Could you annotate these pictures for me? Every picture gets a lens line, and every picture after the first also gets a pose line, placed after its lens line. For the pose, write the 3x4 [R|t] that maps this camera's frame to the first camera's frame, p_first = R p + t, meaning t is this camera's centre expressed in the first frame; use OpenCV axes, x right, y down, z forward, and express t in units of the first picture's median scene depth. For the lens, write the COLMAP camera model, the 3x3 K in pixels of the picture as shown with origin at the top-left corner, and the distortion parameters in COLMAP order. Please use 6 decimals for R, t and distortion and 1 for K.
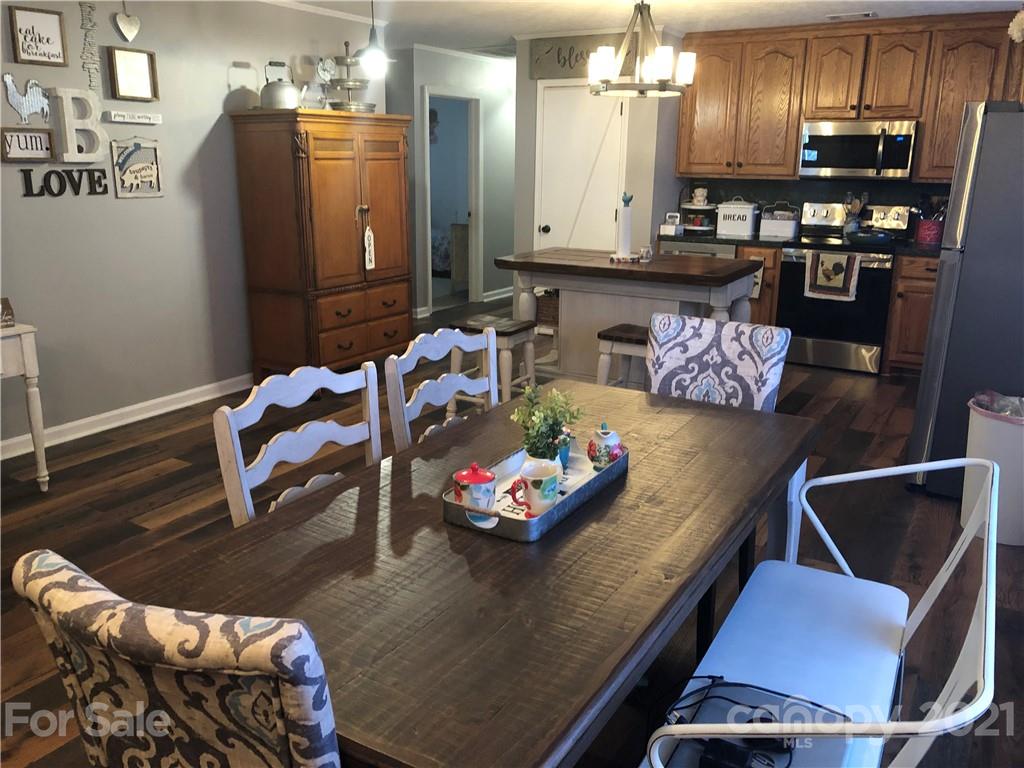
lens RADIAL K [[839.6, 0, 514.7], [0, 839.6, 382.2], [0, 0, 1]] dist [0.023502, -0.000772]
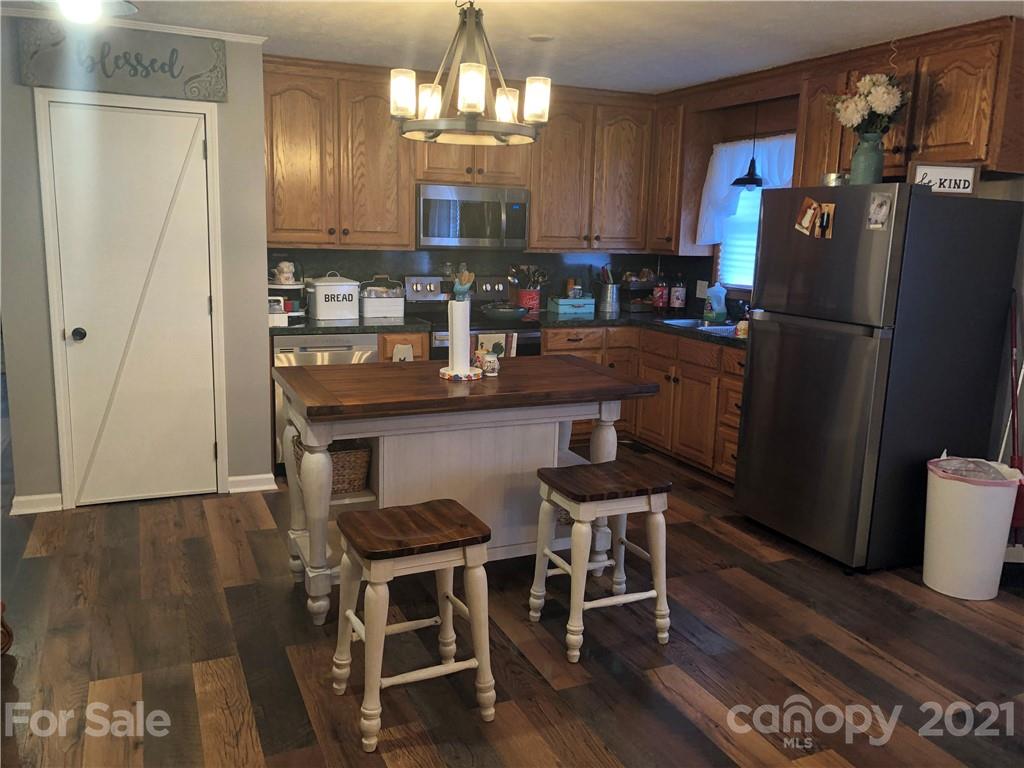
lens RADIAL K [[839.6, 0, 511.9], [0, 839.6, 388.8], [0, 0, 1]] dist [0.023502, -0.000772]
pose [[0.567656, -0.153077, 0.808909, -0.302614], [0.193679, 0.979815, 0.049504, -0.122261], [-0.800160, 0.128567, 0.585846, 0.429611]]
